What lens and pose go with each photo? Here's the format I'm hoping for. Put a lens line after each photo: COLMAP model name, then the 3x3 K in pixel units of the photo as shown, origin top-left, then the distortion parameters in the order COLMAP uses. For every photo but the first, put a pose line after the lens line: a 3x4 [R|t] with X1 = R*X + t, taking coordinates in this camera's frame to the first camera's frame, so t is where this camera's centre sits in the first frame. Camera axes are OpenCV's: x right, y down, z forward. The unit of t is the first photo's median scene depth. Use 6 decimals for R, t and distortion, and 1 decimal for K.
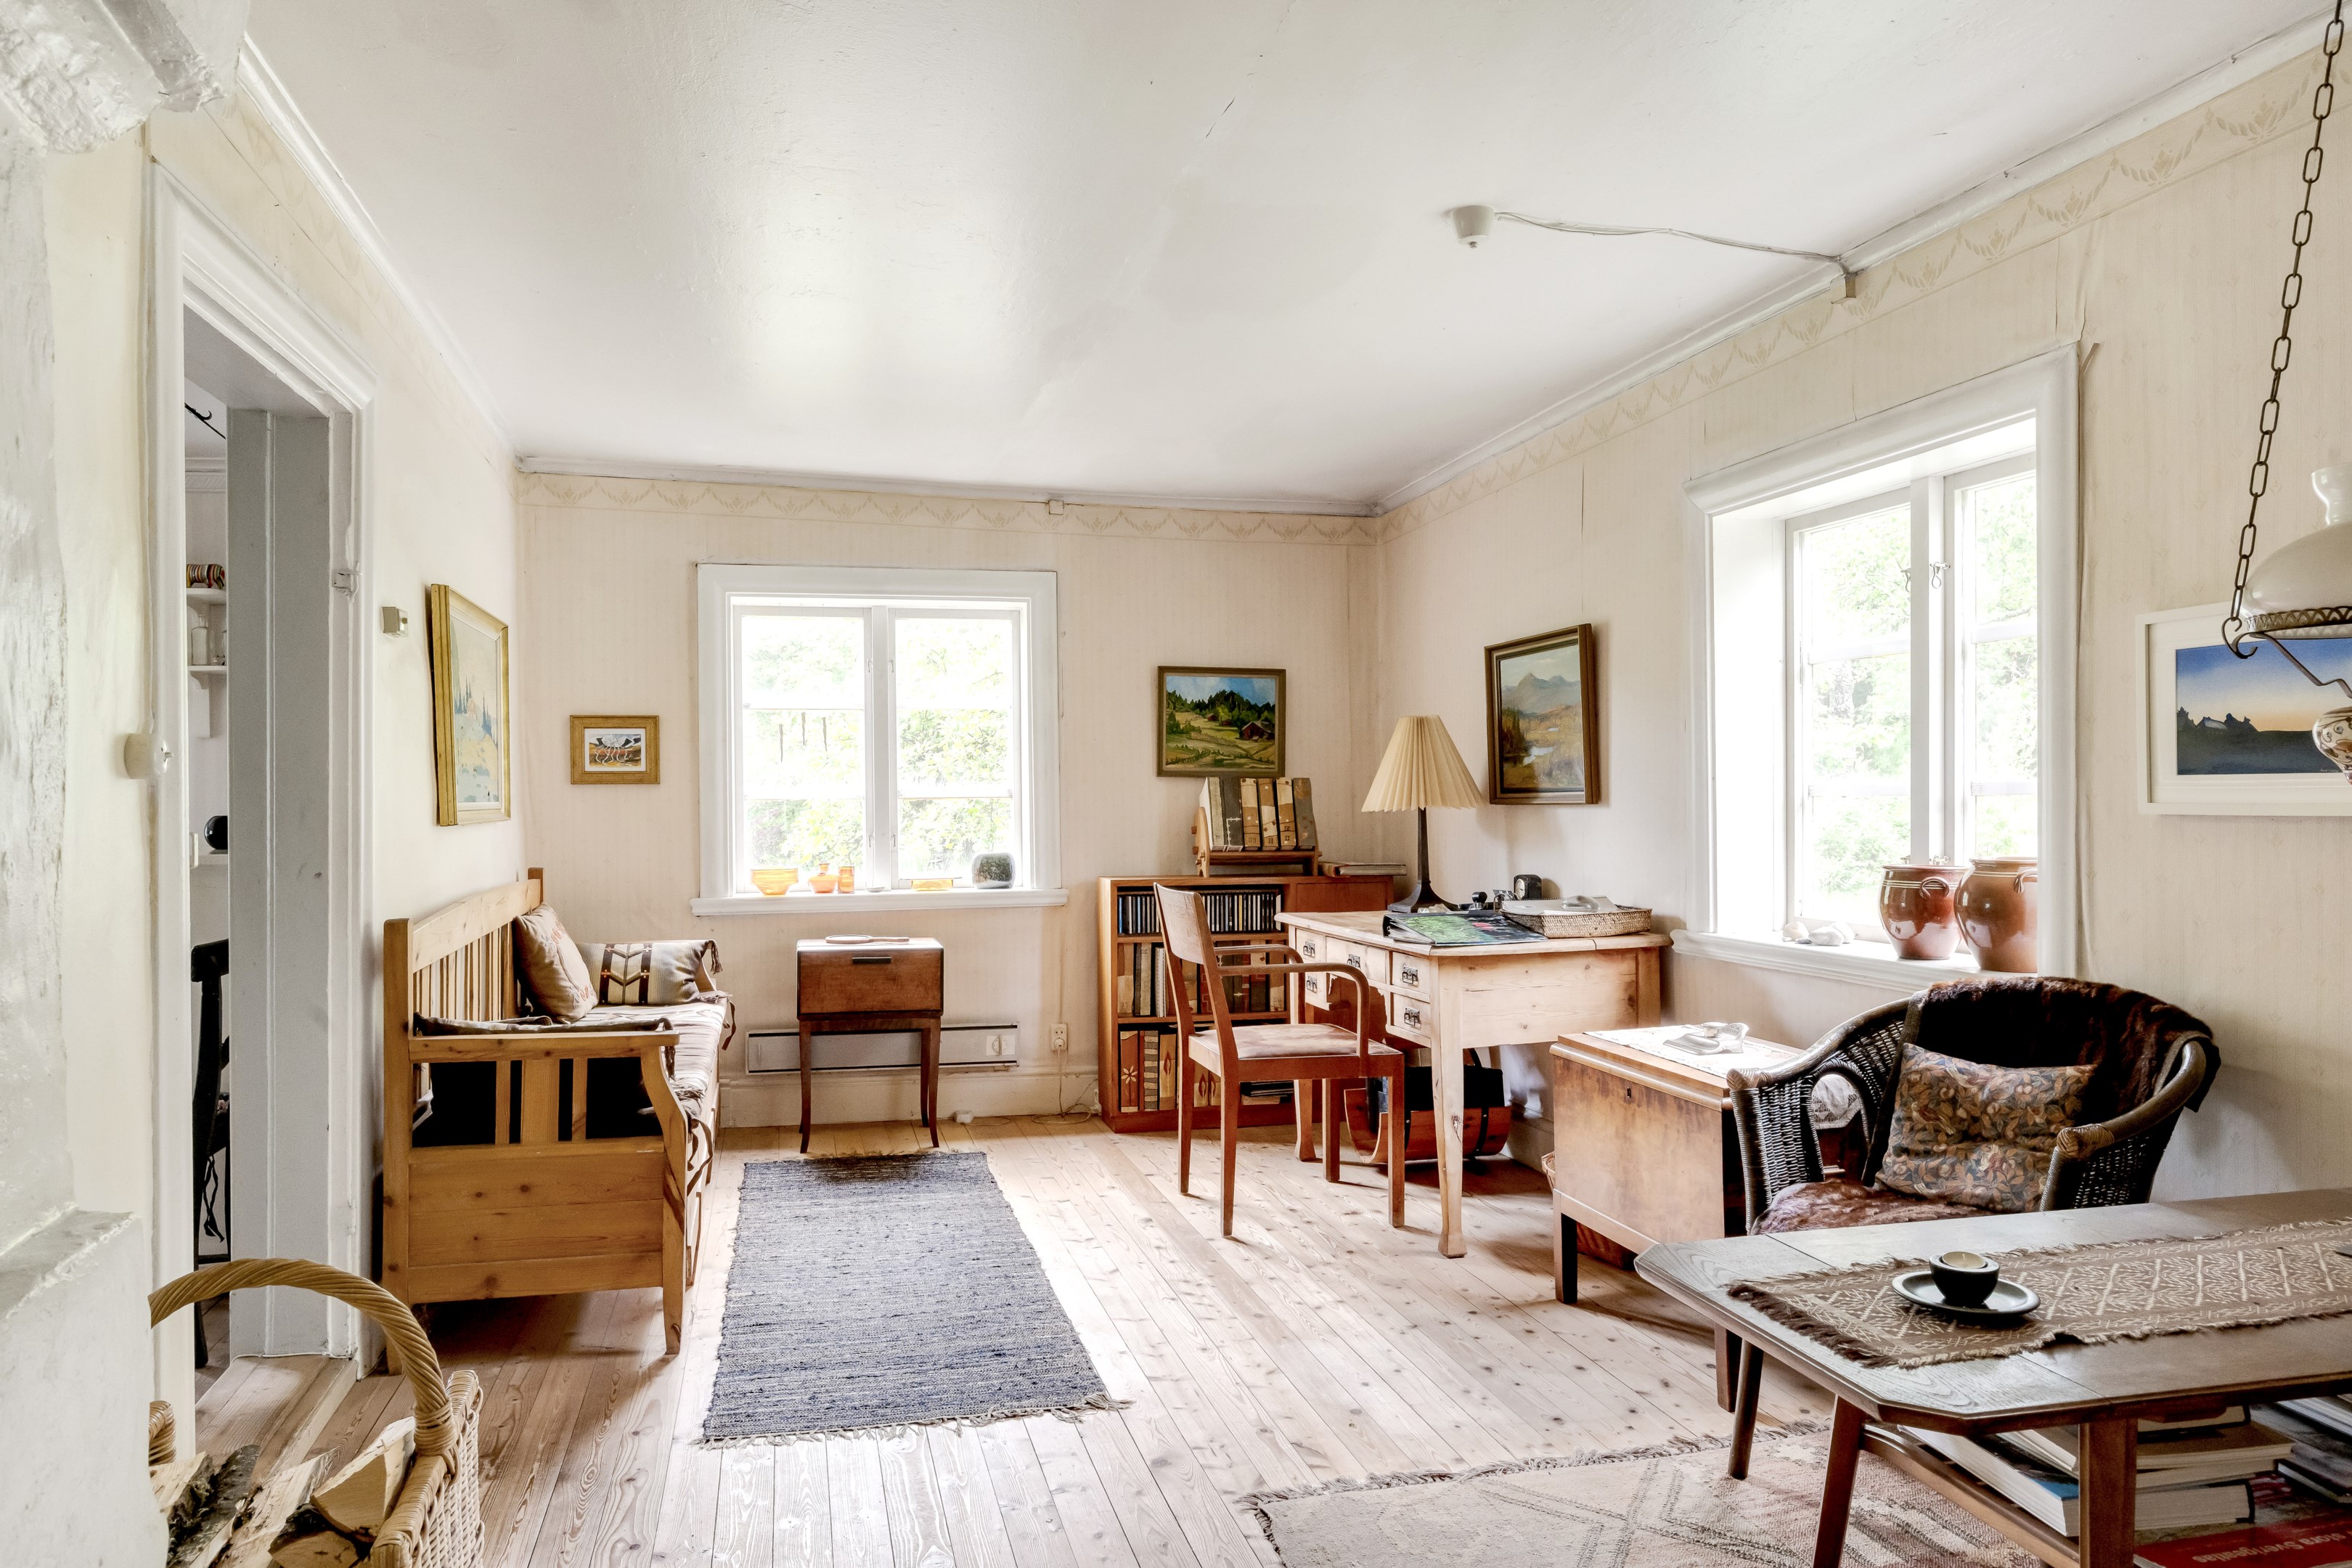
lens RADIAL K [[1534.9, 0, 1161.0], [0, 1534.9, 788.0], [0, 0, 1]] dist [-0.002516, -0.001365]
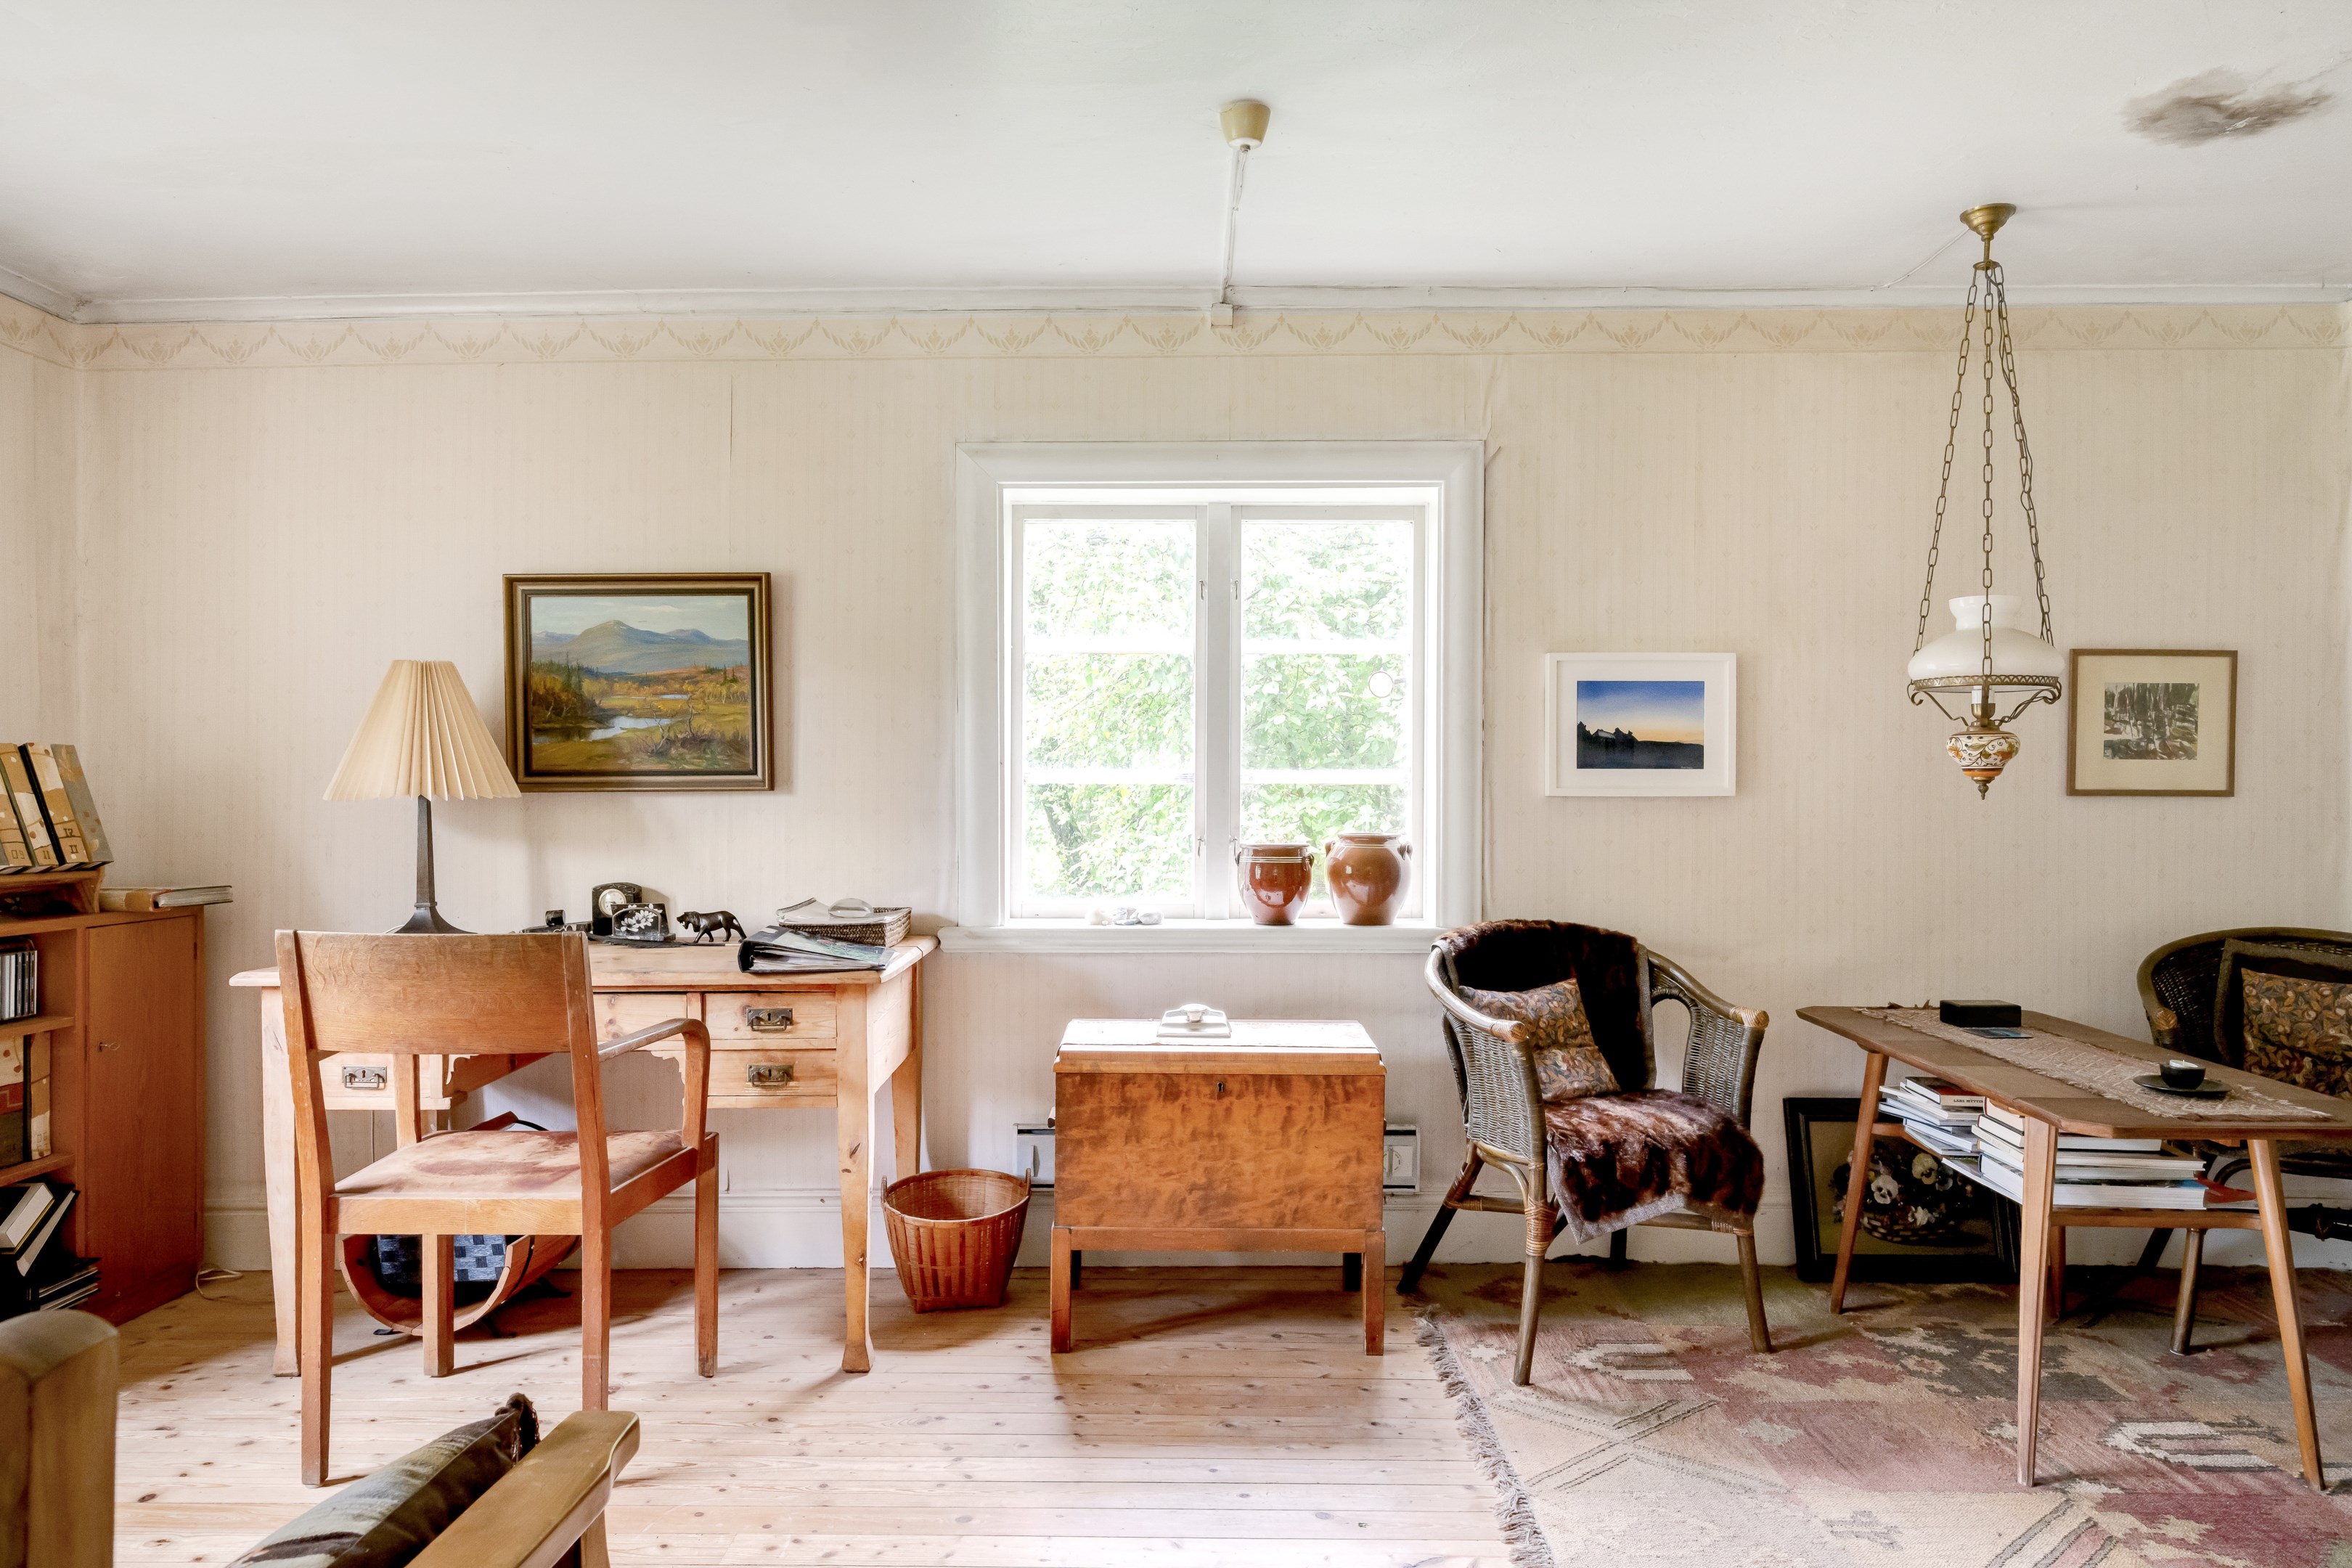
lens RADIAL K [[1534.9, 0, 1160.8], [0, 1534.9, 783.1], [0, 0, 1]] dist [-0.002516, -0.001365]
pose [[0.241544, 0.014034, 0.970288, -0.460327], [-0.007671, 0.999892, -0.012553, 0.014655], [-0.970359, -0.004411, 0.241626, 0.580068]]
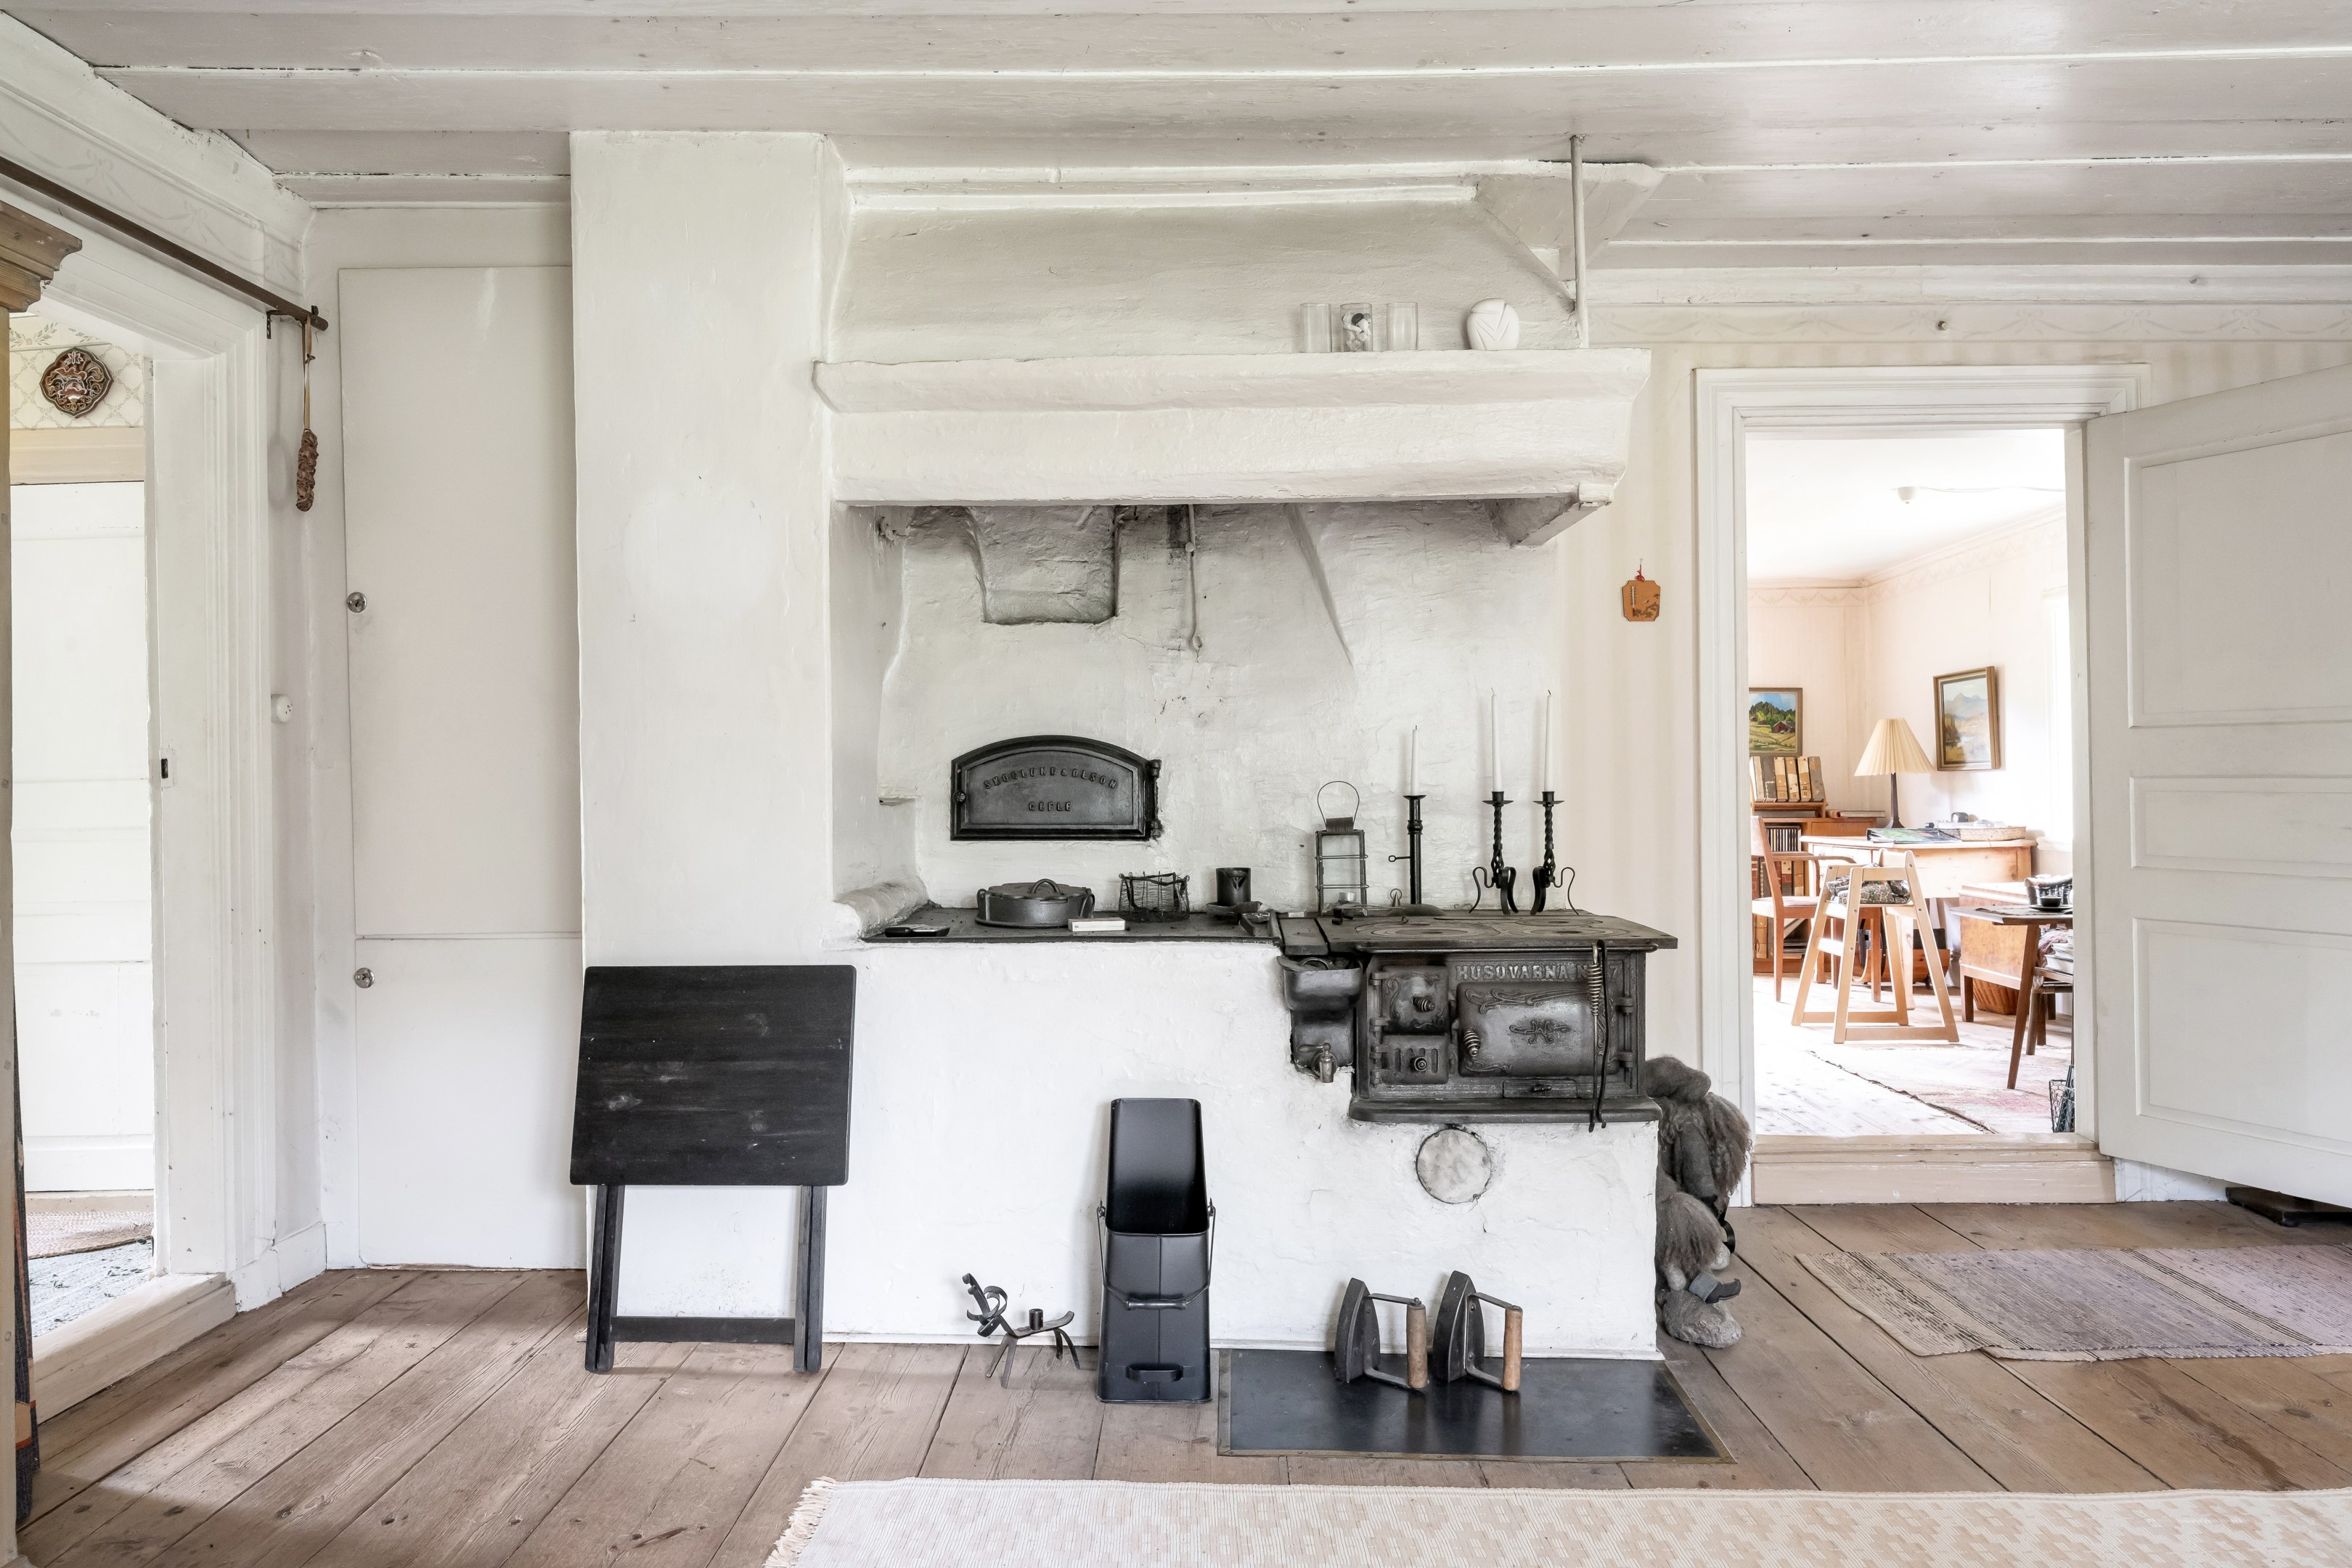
lens RADIAL K [[1700.4, 0, 1154.6], [0, 1700.4, 767.1], [0, 0, 1]] dist [-0.000152, -0.001105]
pose [[0.965467, -0.002461, -0.260516, -0.138276], [-0.000027, 0.999954, -0.009543, 0.026800], [0.260527, 0.009220, 0.965422, -1.110157]]
